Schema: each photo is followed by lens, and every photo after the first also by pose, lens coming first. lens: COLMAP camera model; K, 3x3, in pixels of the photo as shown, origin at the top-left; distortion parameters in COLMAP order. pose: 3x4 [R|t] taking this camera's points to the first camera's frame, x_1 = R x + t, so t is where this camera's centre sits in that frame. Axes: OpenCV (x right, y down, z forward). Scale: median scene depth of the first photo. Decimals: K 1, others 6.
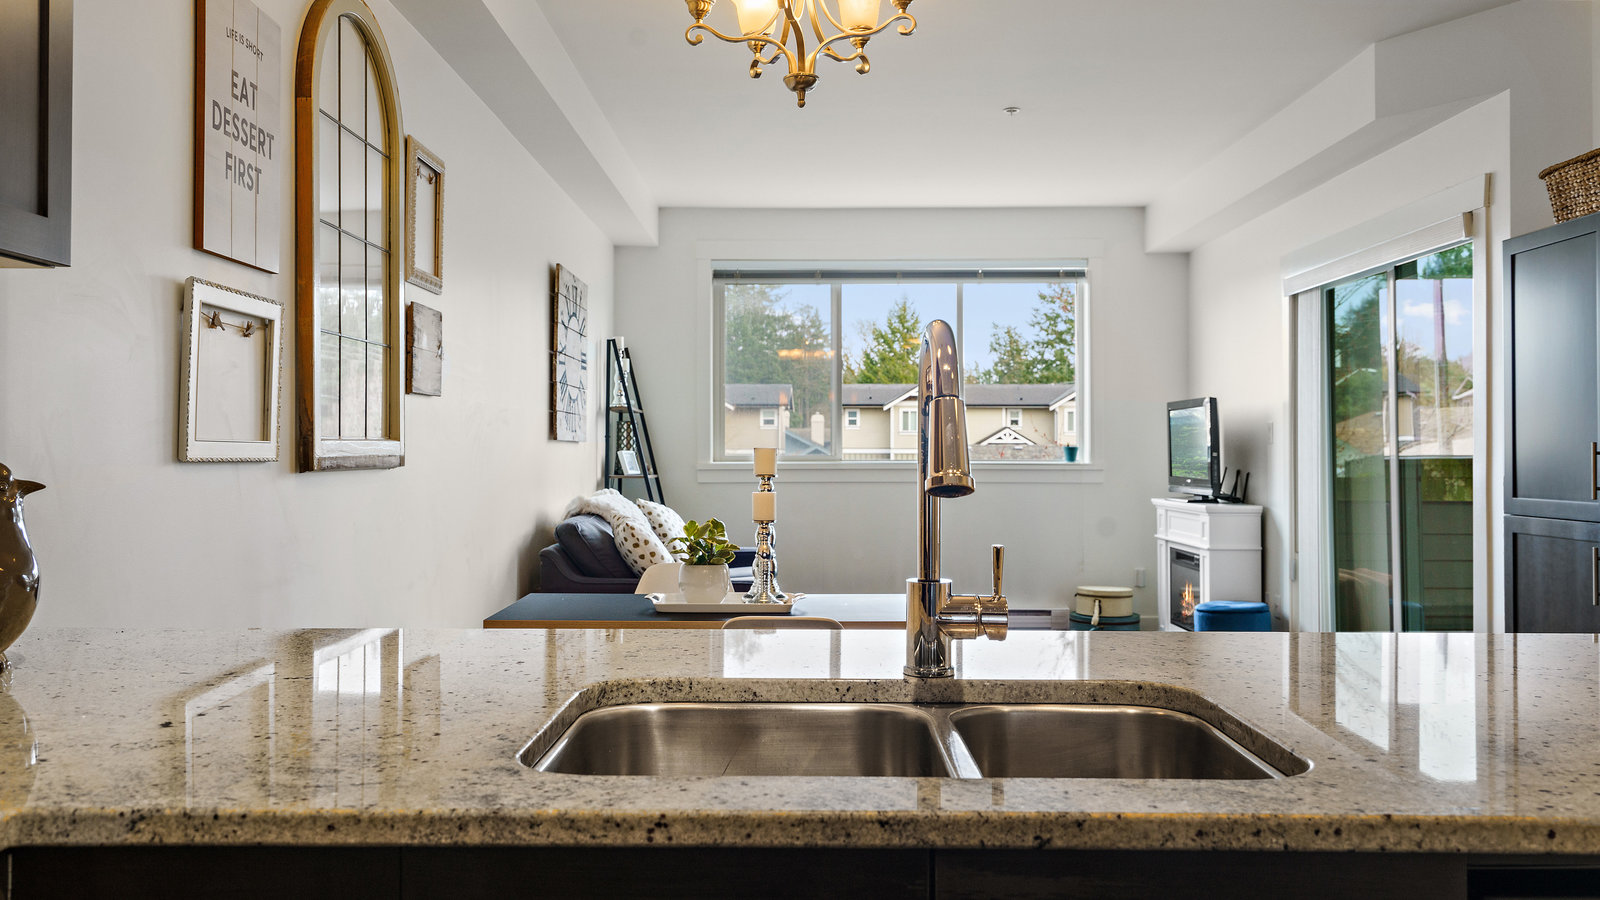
lens RADIAL K [[1296.7, 0, 800.0], [0, 1296.7, 450.0], [0, 0, 1]] dist [0.004107, 0.000235]
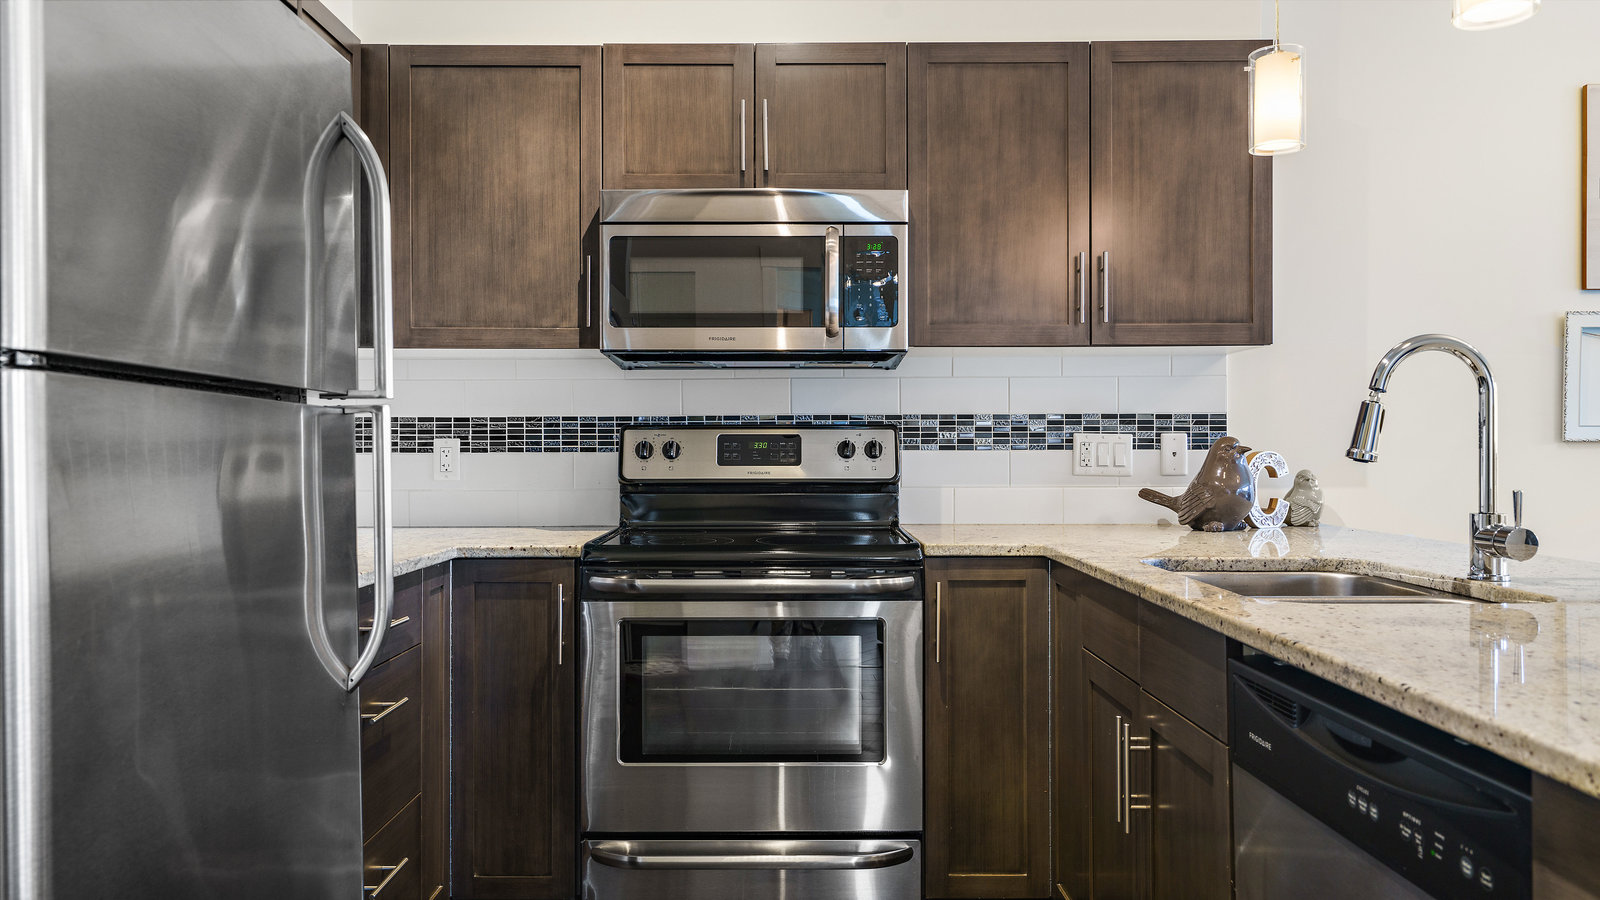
lens RADIAL K [[1145.4, 0, 800.0], [0, 1145.4, 450.0], [0, 0, 1]] dist [0.018604, -0.000896]
pose [[0.003845, -0.002493, -0.999990, 0.257099], [0.003010, 0.999992, -0.002481, 0.006275], [0.999988, -0.003000, 0.003852, 0.049651]]
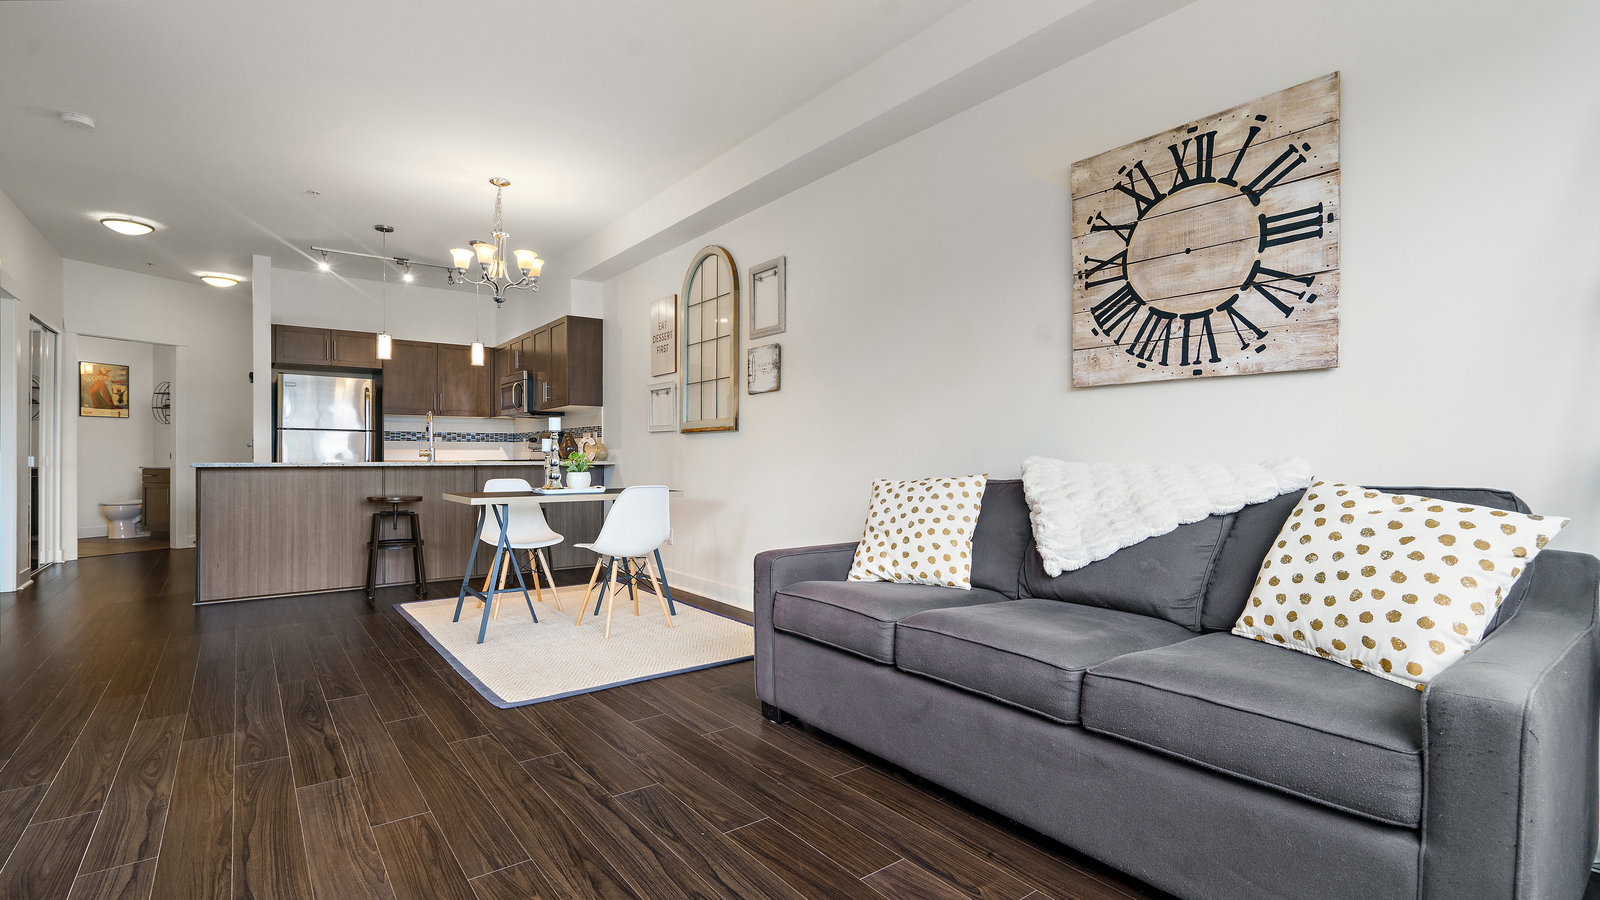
lens RADIAL K [[739.1, 0, 799.2], [0, 739.1, 456.8], [0, 0, 1]] dist [-0.002165, 0.000078]
pose [[-0.793925, -0.001657, -0.608014, 0.175184], [-0.001243, 0.999999, -0.001102, 0.028447], [0.608015, -0.000119, -0.793926, 0.998902]]
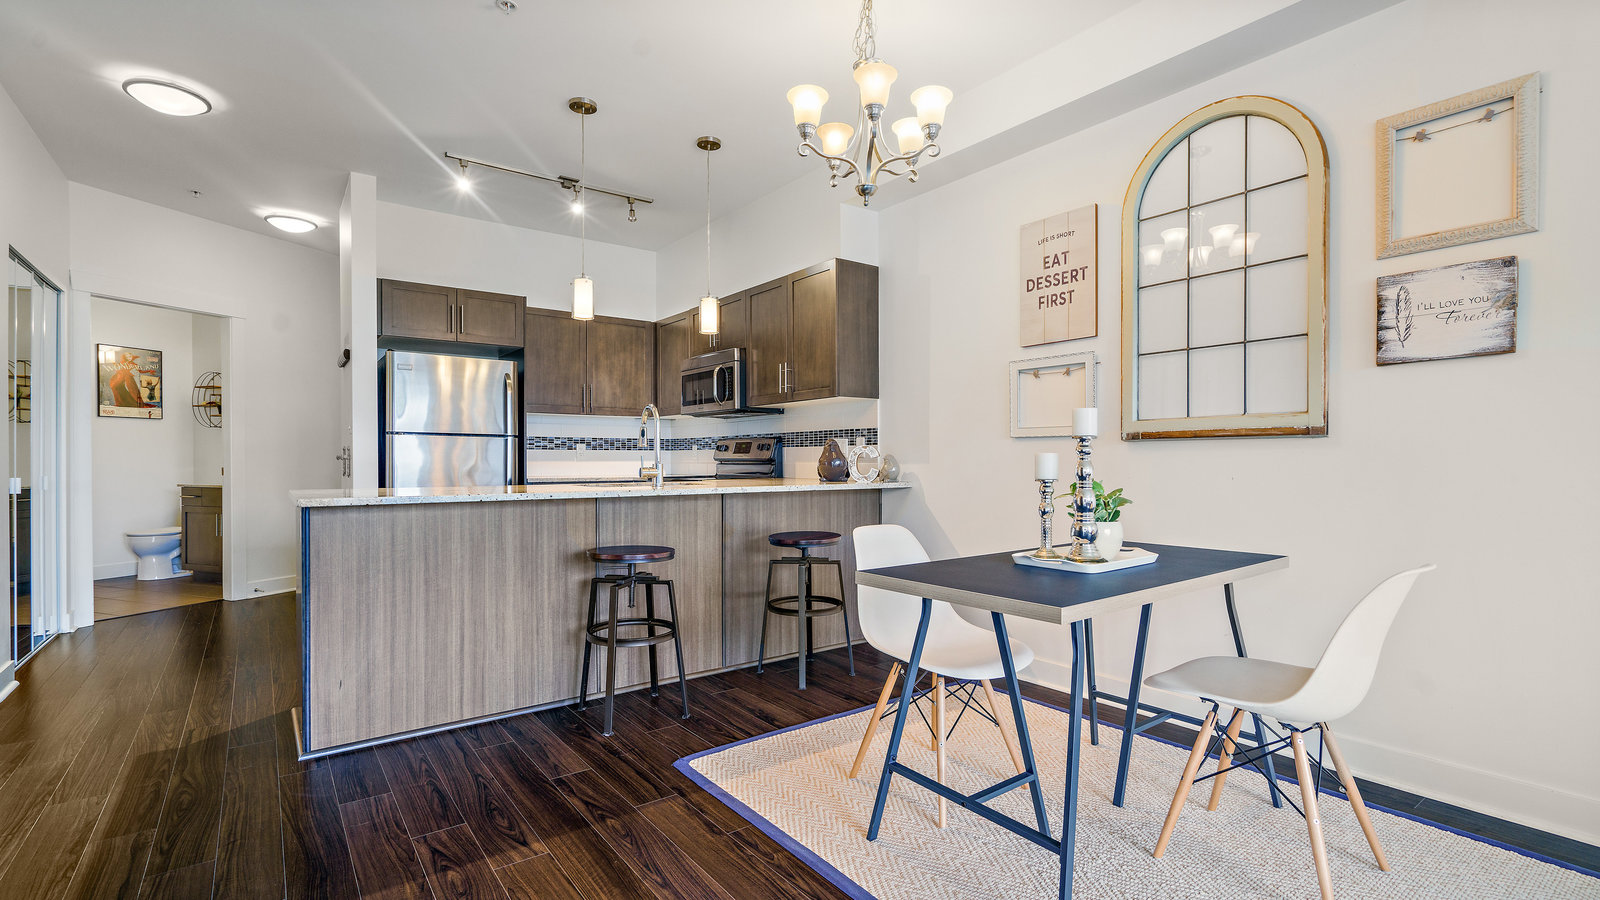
lens RADIAL K [[726.6, 0, 800.3], [0, 726.6, 466.3], [0, 0, 1]] dist [-0.006858, 0.001601]
pose [[-0.798347, 0.003859, -0.602185, 0.217395], [-0.000466, 0.999975, 0.007026, 0.017578], [0.602197, 0.005890, -0.798325, 0.600823]]
